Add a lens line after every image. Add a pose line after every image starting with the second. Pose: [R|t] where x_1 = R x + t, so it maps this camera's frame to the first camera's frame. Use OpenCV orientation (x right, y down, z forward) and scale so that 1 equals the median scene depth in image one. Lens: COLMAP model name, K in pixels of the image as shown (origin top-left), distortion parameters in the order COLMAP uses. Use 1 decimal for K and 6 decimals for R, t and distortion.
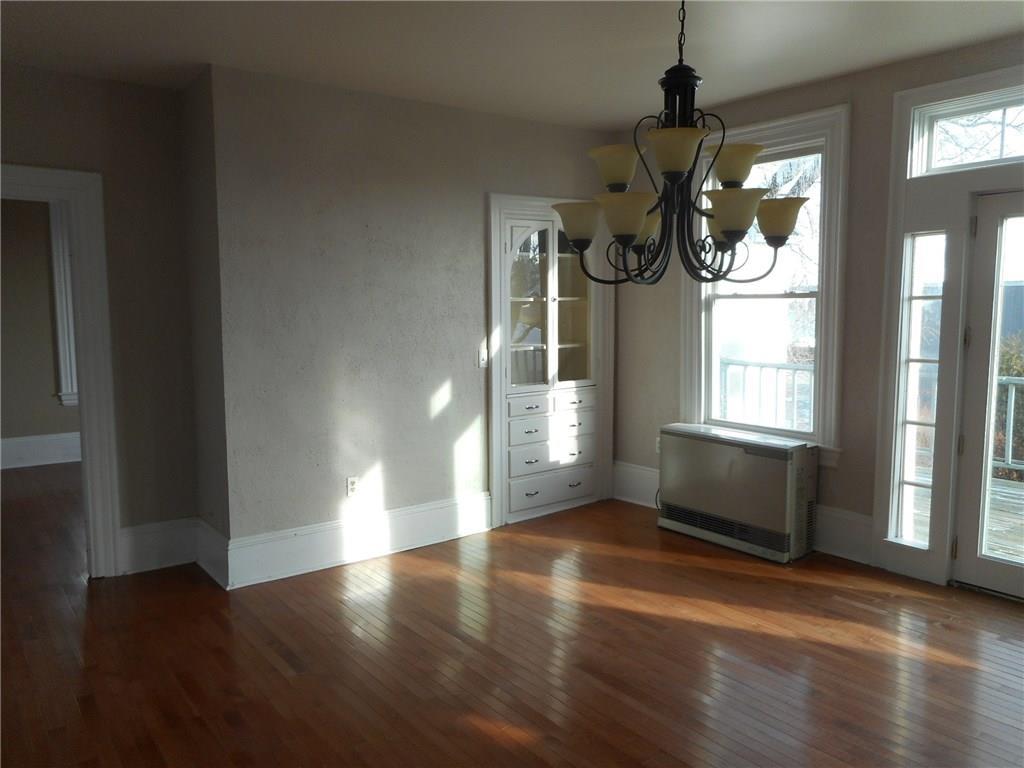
lens RADIAL K [[768.1, 0, 507.8], [0, 768.1, 393.1], [0, 0, 1]] dist [0.004307, -0.005793]
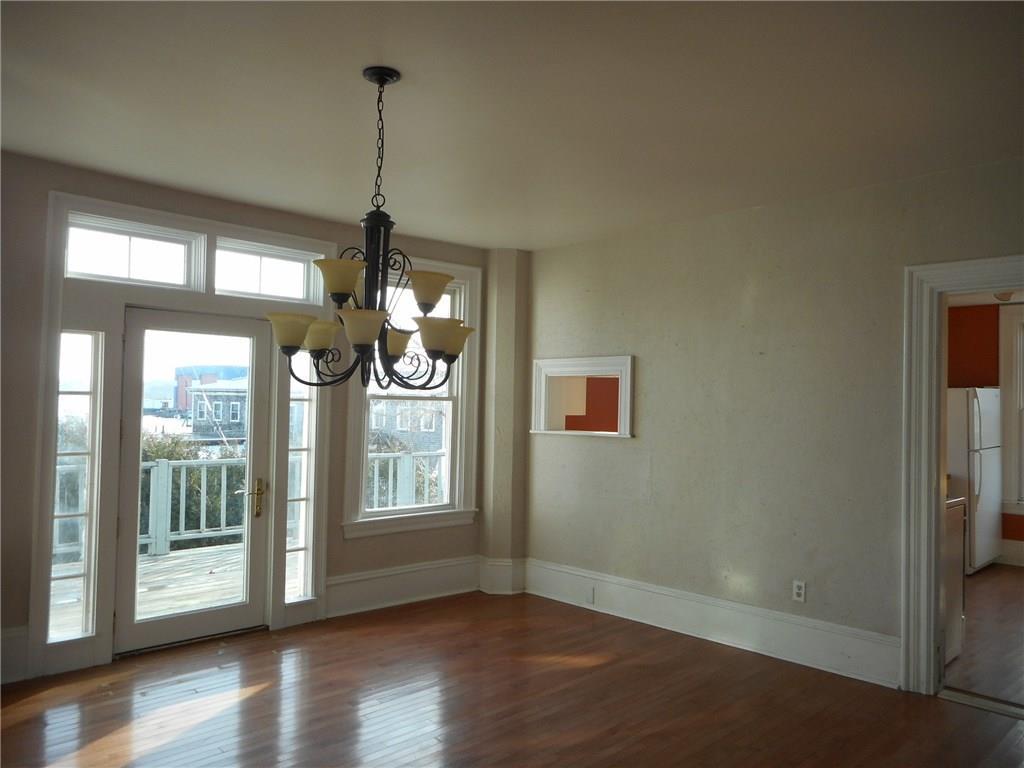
lens RADIAL K [[768.1, 0, 515.7], [0, 768.1, 386.9], [0, 0, 1]] dist [0.004307, -0.005793]
pose [[-0.072640, 0.016367, 0.997224, -0.548051], [0.097555, 0.995187, -0.009227, -0.065540], [-0.992576, 0.096614, -0.073887, 0.497319]]
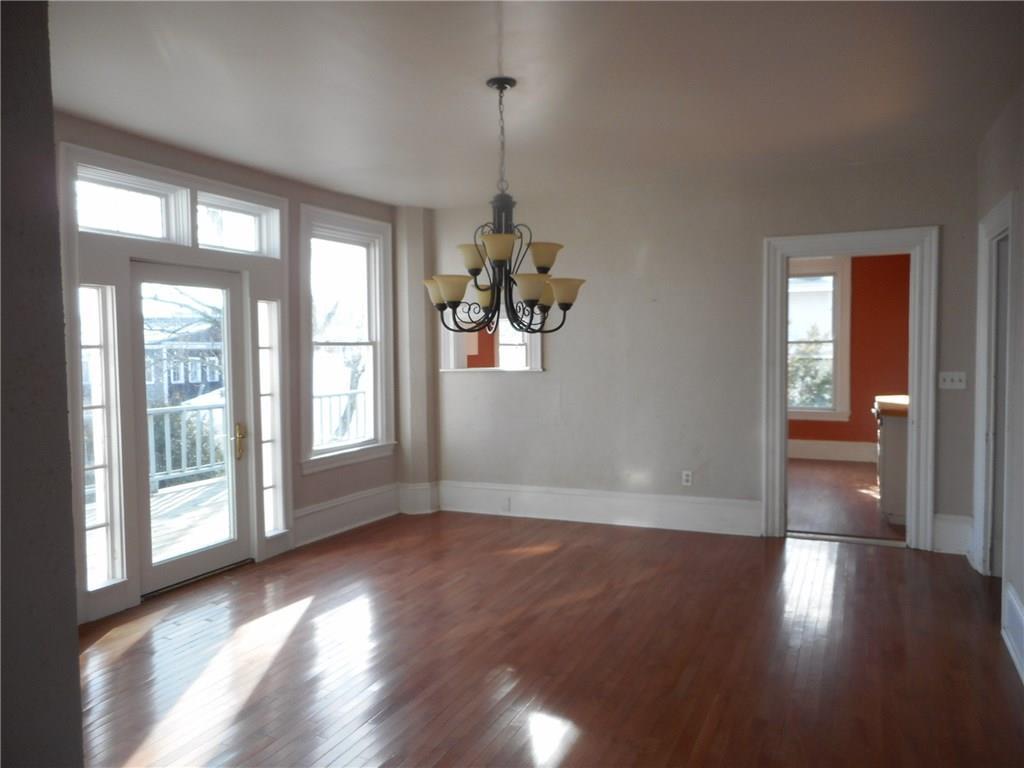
lens RADIAL K [[768.1, 0, 506.7], [0, 768.1, 384.7], [0, 0, 1]] dist [0.004307, -0.005793]
pose [[-0.425500, -0.041355, 0.904013, -0.660051], [0.117857, 0.987915, 0.100666, -0.114090], [-0.897251, 0.149377, -0.415484, 0.958129]]
